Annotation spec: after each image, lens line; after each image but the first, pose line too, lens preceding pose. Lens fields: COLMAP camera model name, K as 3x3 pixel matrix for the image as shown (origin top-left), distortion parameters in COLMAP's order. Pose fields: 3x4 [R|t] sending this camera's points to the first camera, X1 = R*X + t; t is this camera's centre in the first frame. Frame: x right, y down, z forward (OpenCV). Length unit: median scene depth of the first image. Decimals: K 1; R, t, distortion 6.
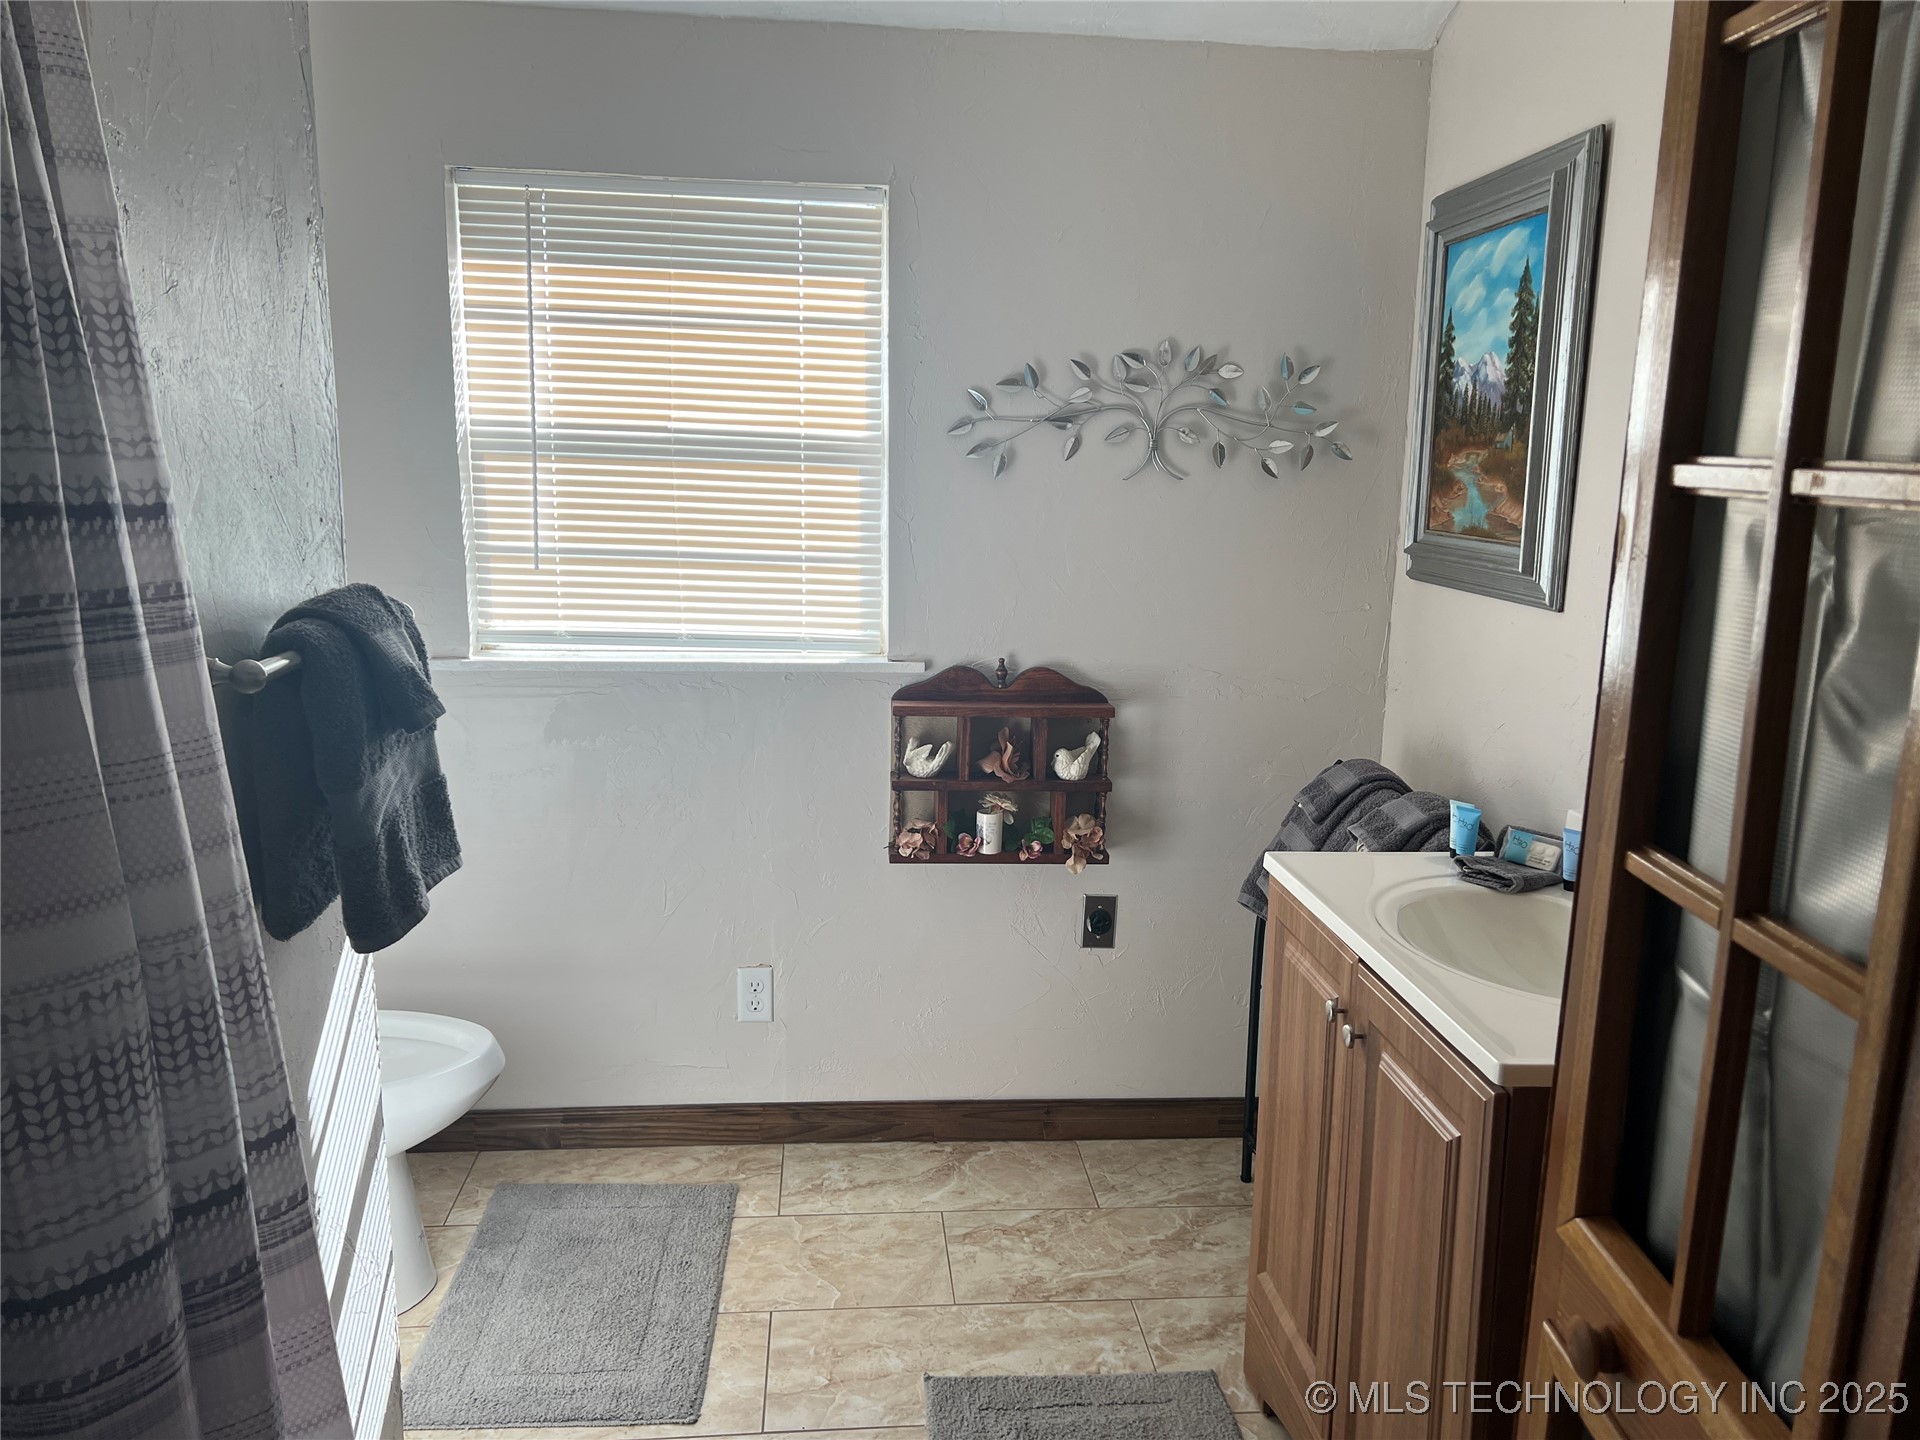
lens RADIAL K [[1444.7, 0, 954.6], [0, 1444.7, 729.7], [0, 0, 1]] dist [0.047290, -0.051113]
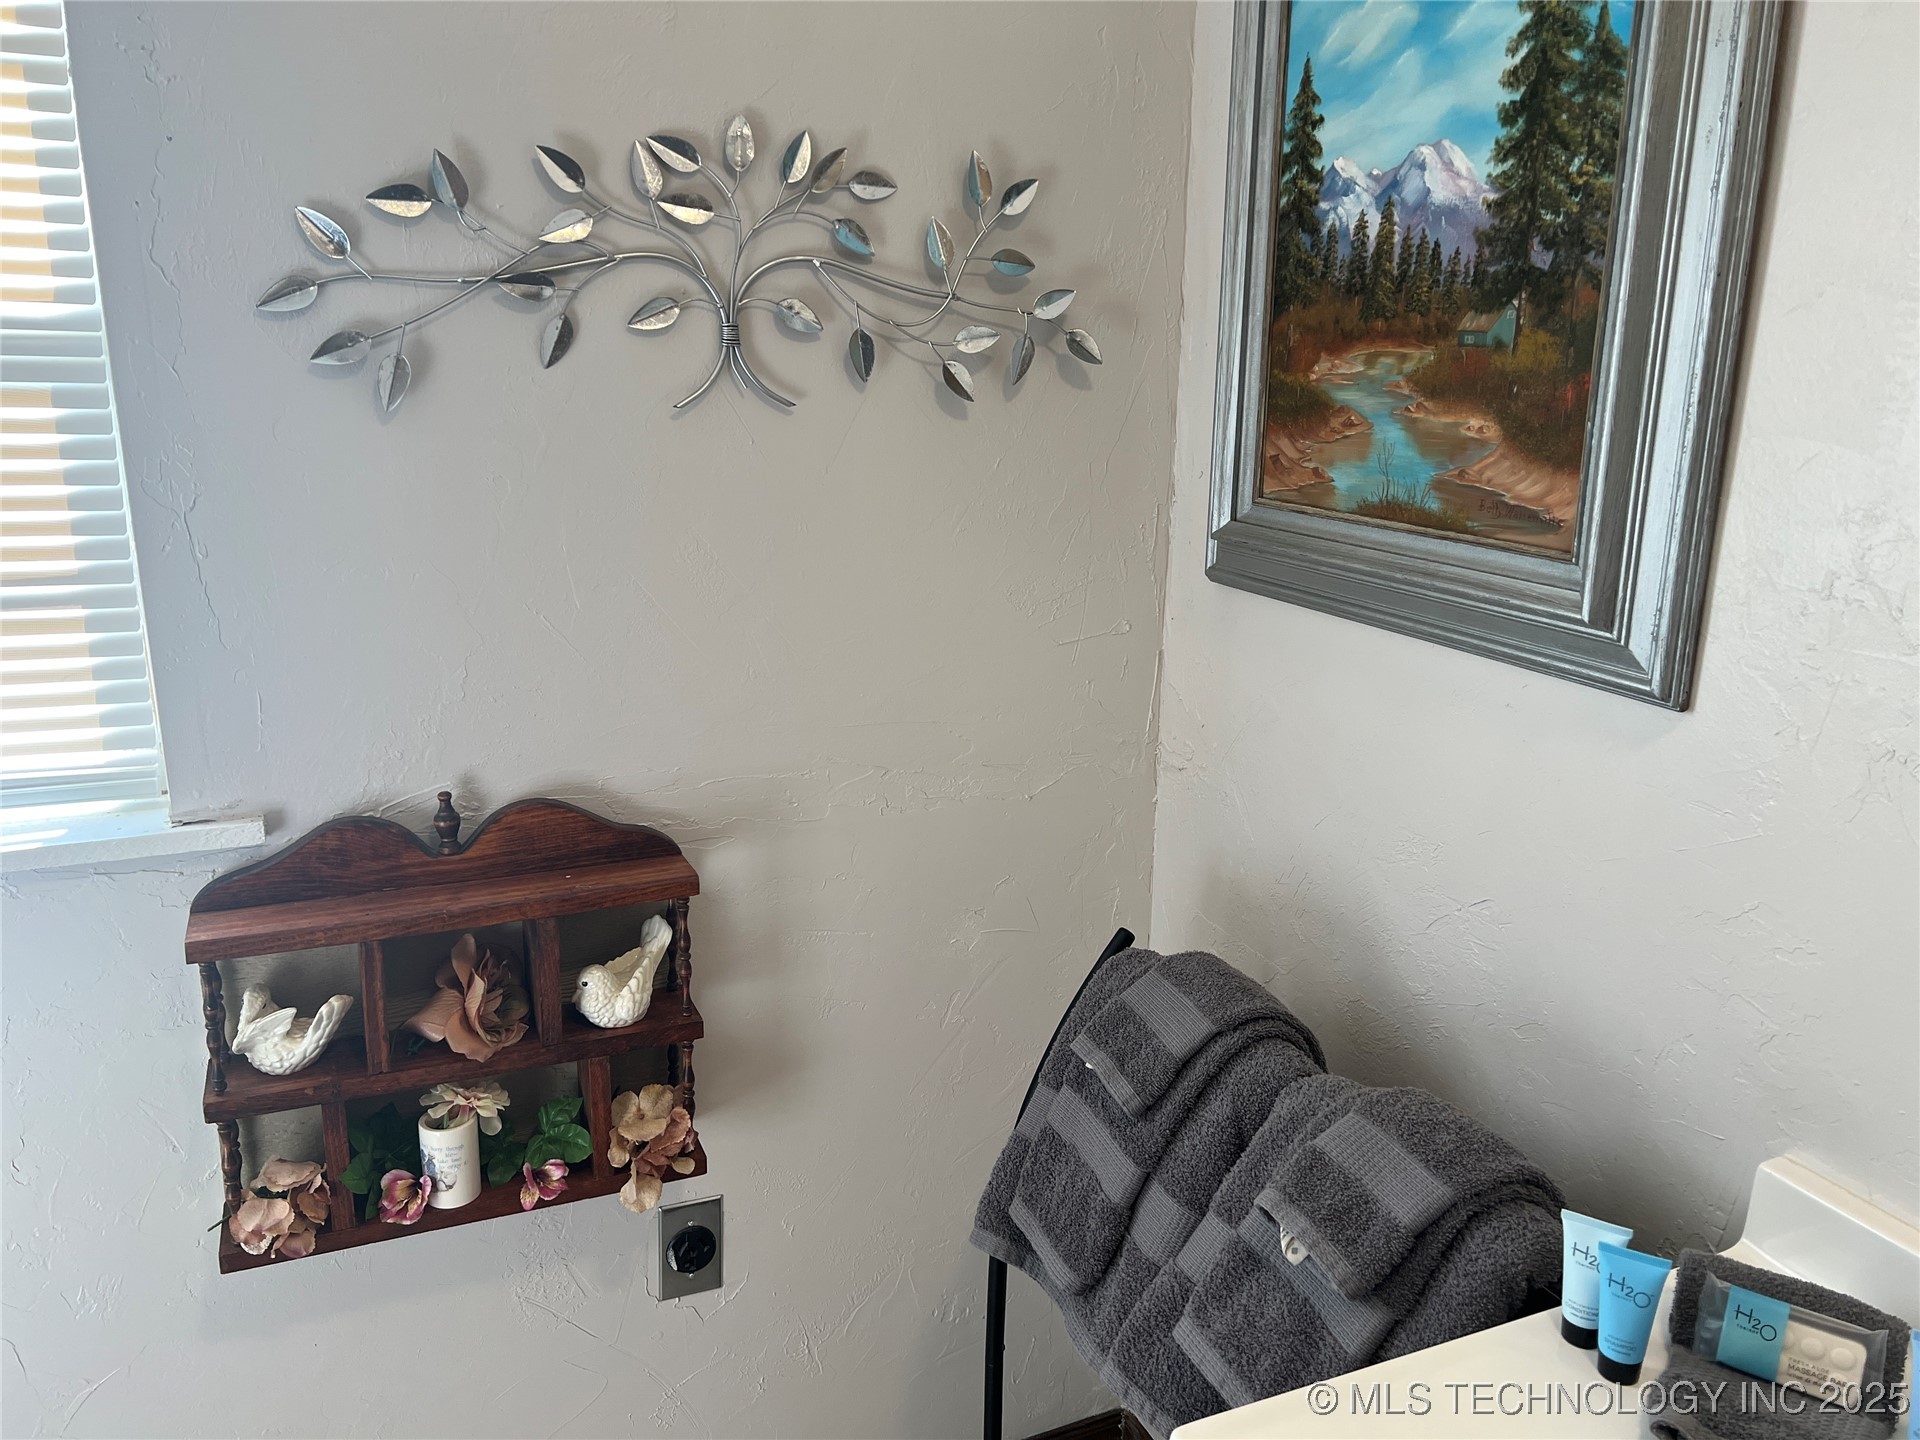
lens RADIAL K [[1456.4, 0, 973.7], [0, 1456.4, 716.5], [0, 0, 1]] dist [0.052346, -0.066458]
pose [[0.942958, -0.088583, 0.320911, 0.044680], [0.066195, 0.994592, 0.080037, -0.102468], [-0.326266, -0.054229, 0.943721, 0.499128]]
